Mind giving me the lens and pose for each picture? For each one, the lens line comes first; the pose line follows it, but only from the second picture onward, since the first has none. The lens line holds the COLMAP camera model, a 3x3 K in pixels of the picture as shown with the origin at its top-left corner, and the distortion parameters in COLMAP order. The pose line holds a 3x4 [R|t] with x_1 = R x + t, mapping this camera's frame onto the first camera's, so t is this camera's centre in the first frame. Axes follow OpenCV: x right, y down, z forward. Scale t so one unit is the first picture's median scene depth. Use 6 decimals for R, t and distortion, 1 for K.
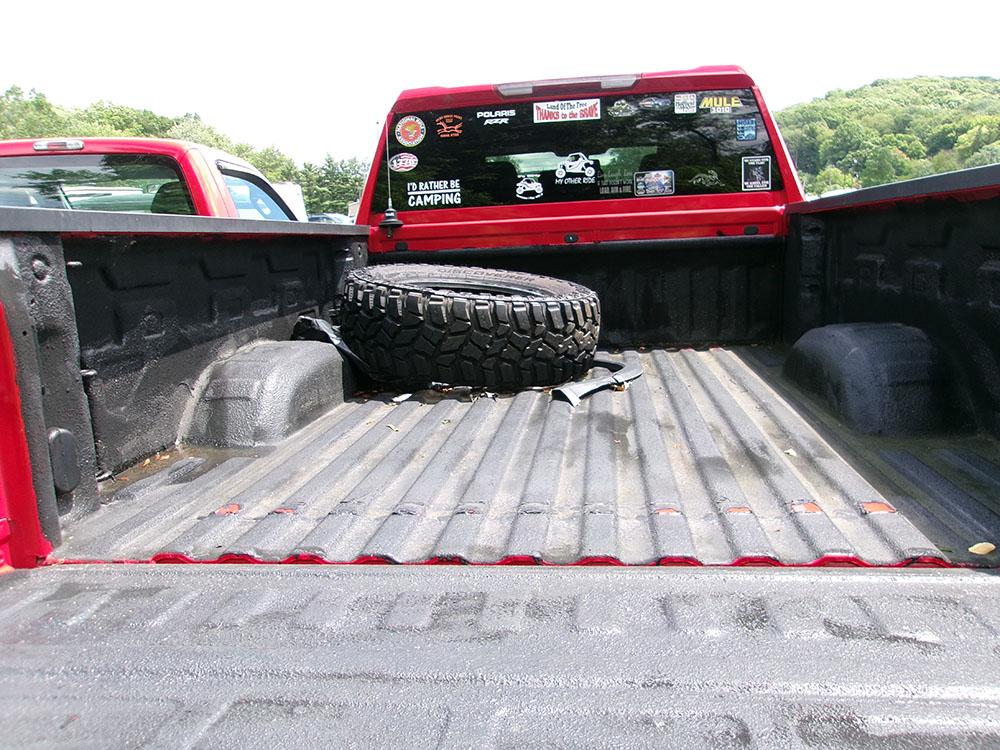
lens RADIAL K [[780.3, 0, 498.6], [0, 780.3, 375.5], [0, 0, 1]] dist [-0.045531, -0.001075]
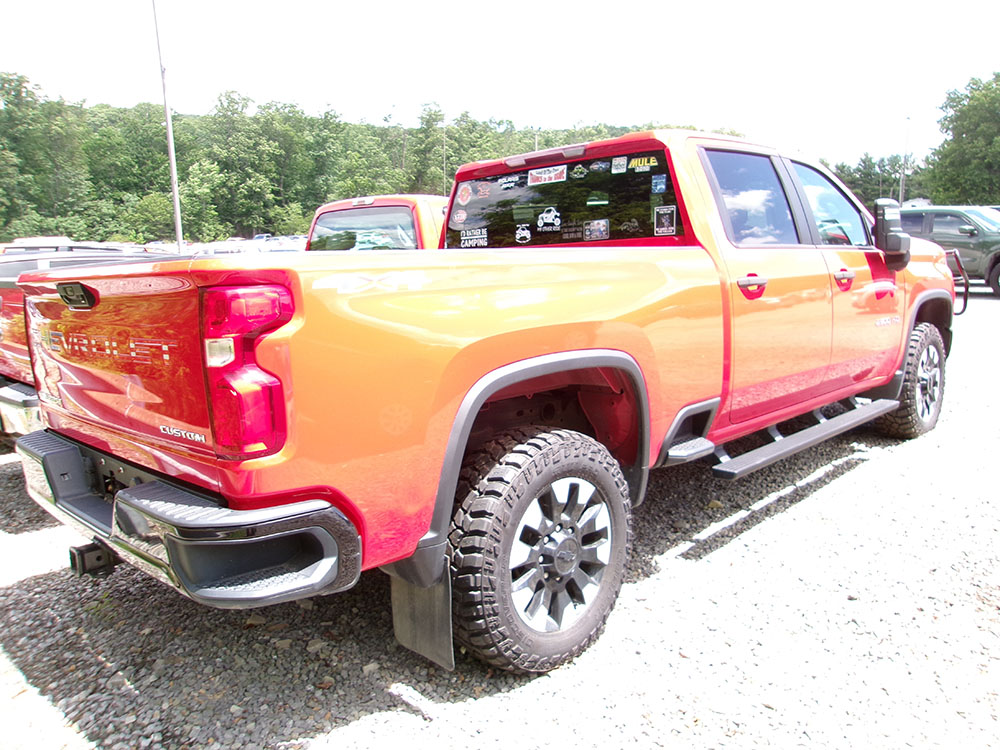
lens RADIAL K [[780.3, 0, 500.1], [0, 780.3, 375.6], [0, 0, 1]] dist [-0.045531, -0.001075]
pose [[0.803831, 0.093677, -0.587435, 0.834465], [-0.097180, 0.994935, 0.025681, -0.031730], [0.586866, 0.036443, 0.808864, -0.095688]]
